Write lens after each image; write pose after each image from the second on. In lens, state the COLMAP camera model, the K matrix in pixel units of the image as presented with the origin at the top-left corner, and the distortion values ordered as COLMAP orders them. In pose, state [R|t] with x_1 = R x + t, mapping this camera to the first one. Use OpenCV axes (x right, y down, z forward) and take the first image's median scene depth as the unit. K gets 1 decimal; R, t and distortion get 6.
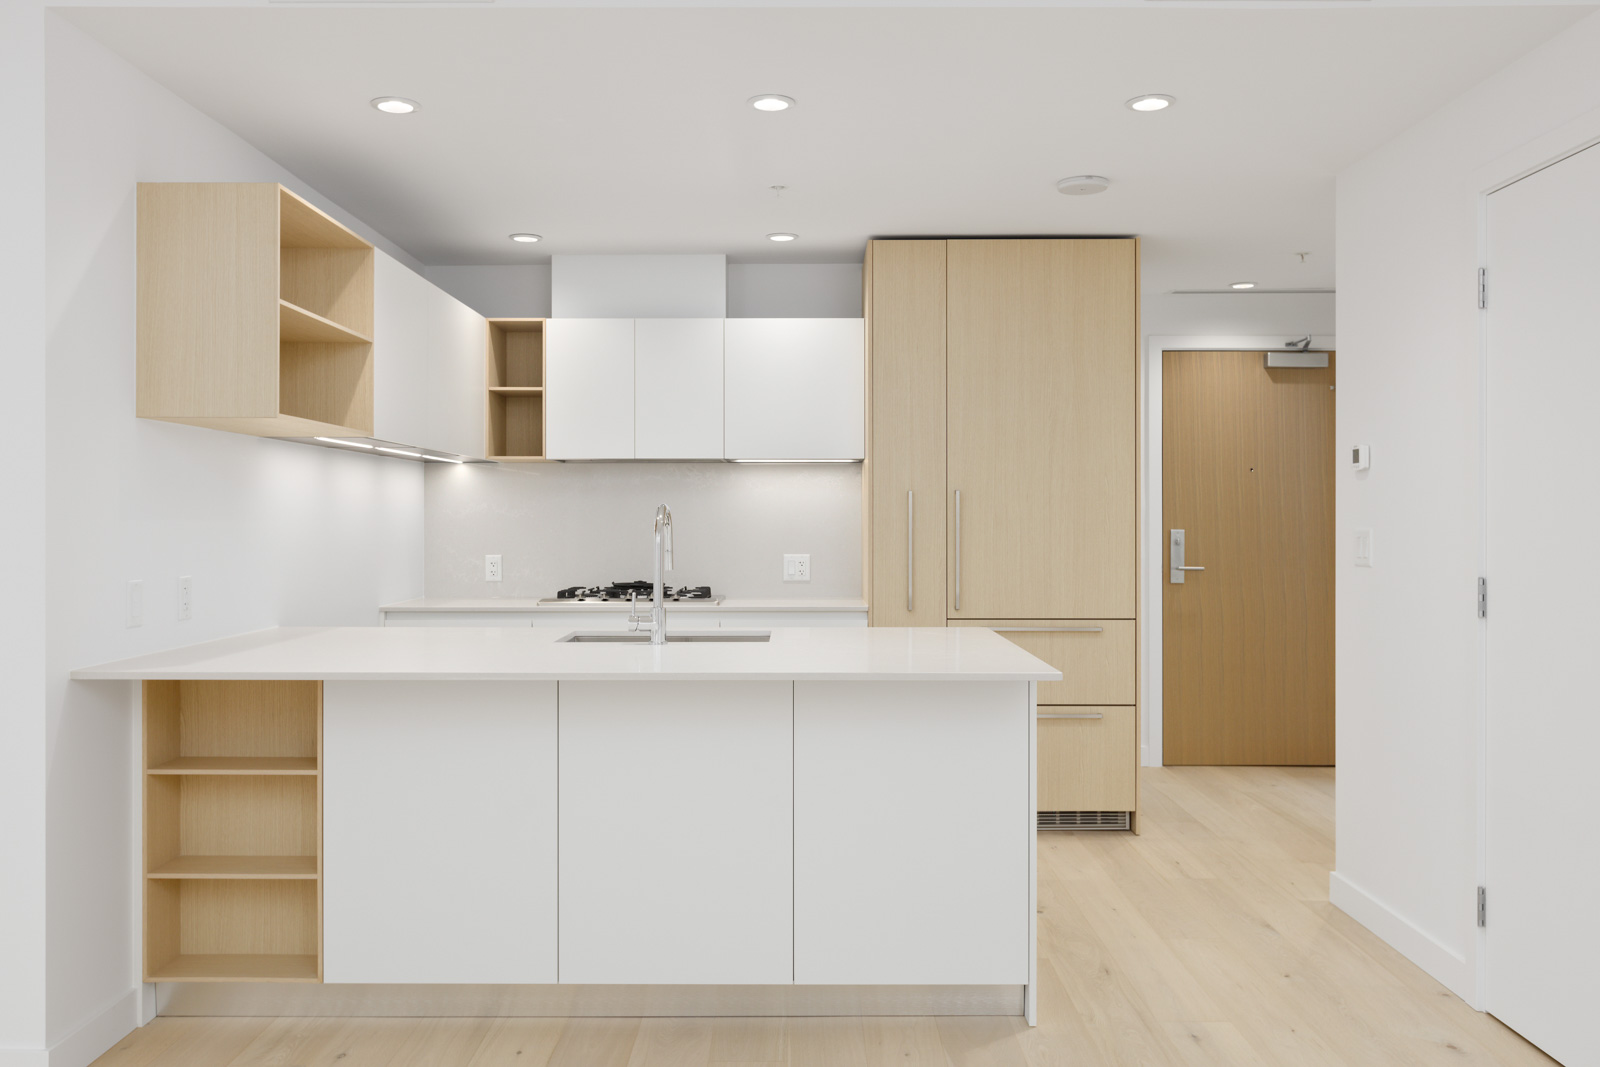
lens RADIAL K [[1292.0, 0, 787.2], [0, 1292.0, 533.3], [0, 0, 1]] dist [0.003086, 0.007465]
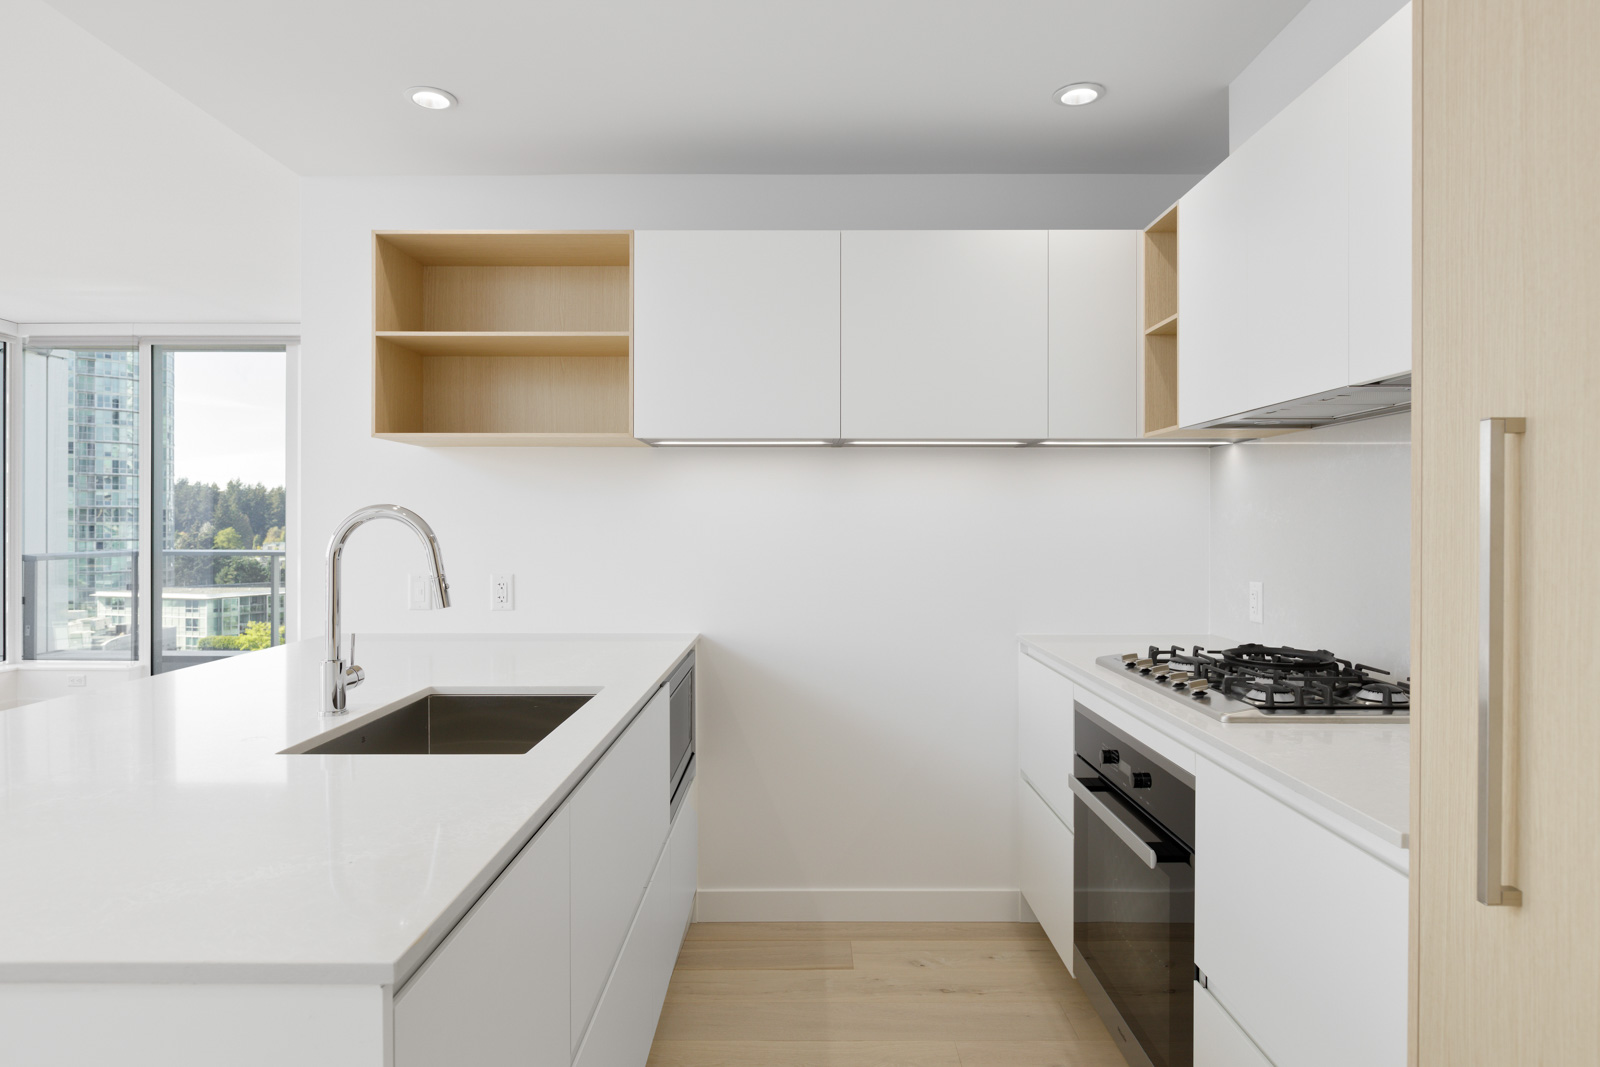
lens RADIAL K [[951.7, 0, 803.3], [0, 951.7, 527.3], [0, 0, 1]] dist [0.002027, 0.004067]
pose [[-0.004191, 0.005905, -0.999974, 0.269633], [-0.010349, 0.999929, 0.005948, -0.011713], [0.999938, 0.010374, -0.004129, 0.849728]]
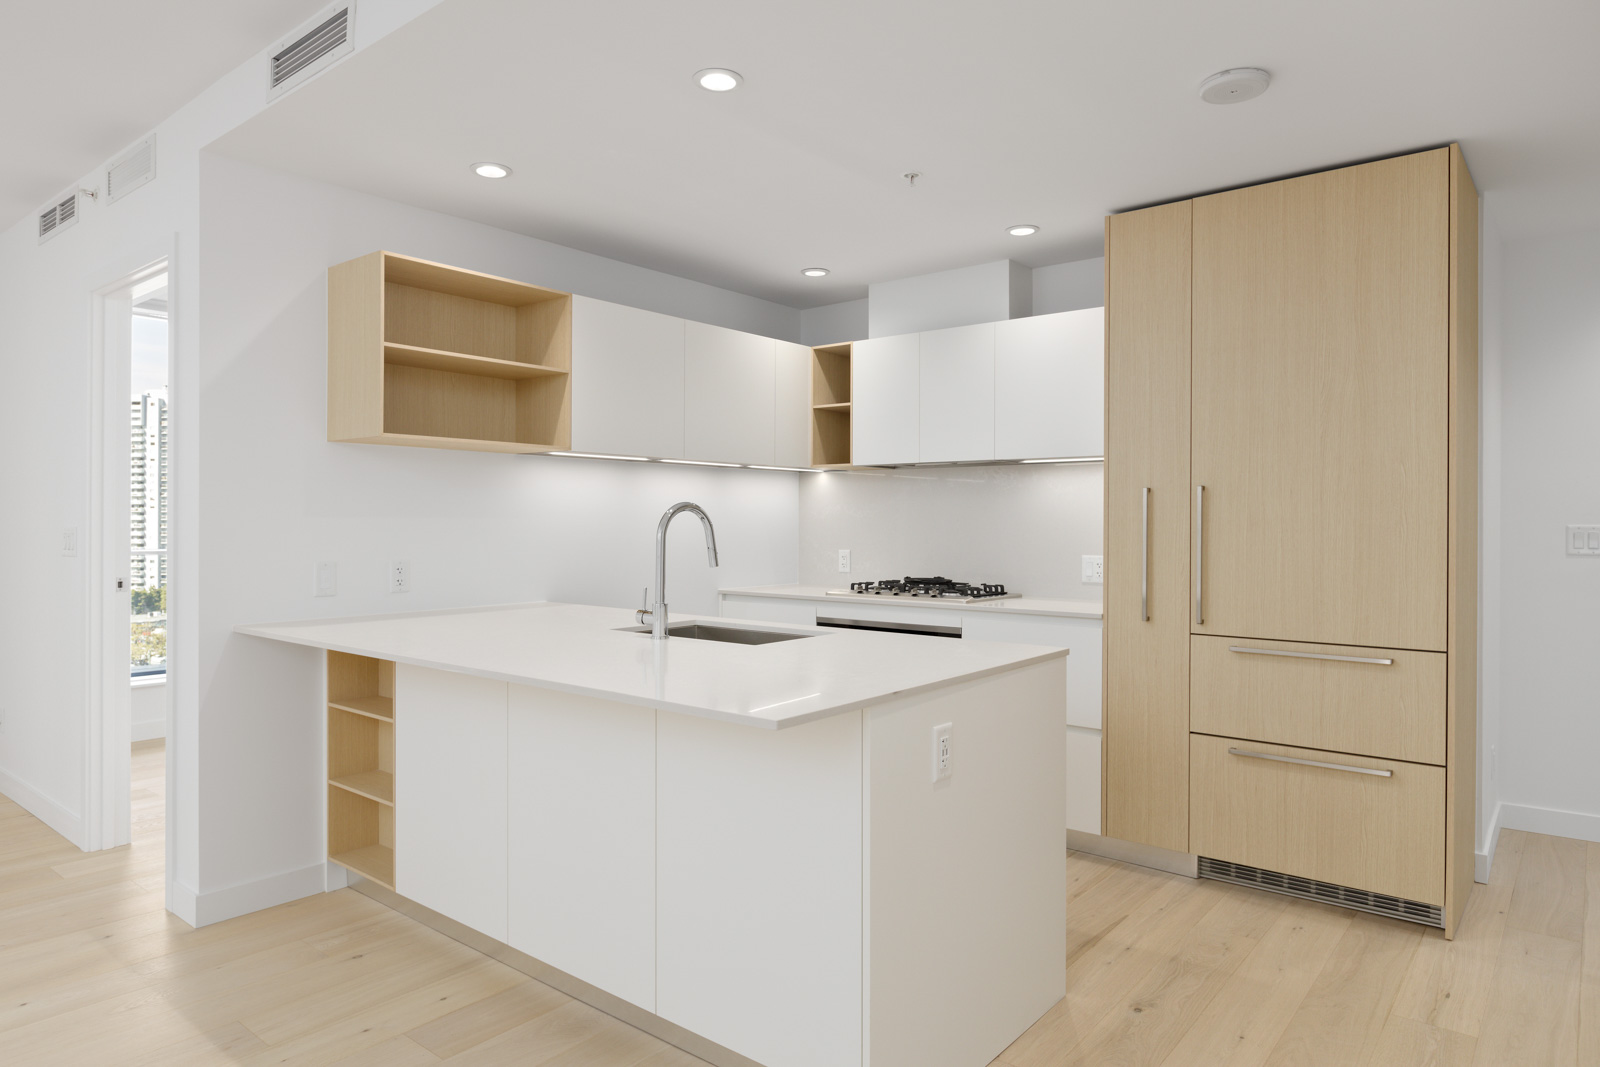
lens RADIAL K [[978.4, 0, 803.1], [0, 978.4, 531.9], [0, 0, 1]] dist [0.006174, 0.002220]
pose [[0.781995, 0.008956, -0.623220, 0.322217], [-0.009639, 0.999951, 0.002275, -0.001218], [0.623210, 0.004228, 0.782043, 0.311955]]
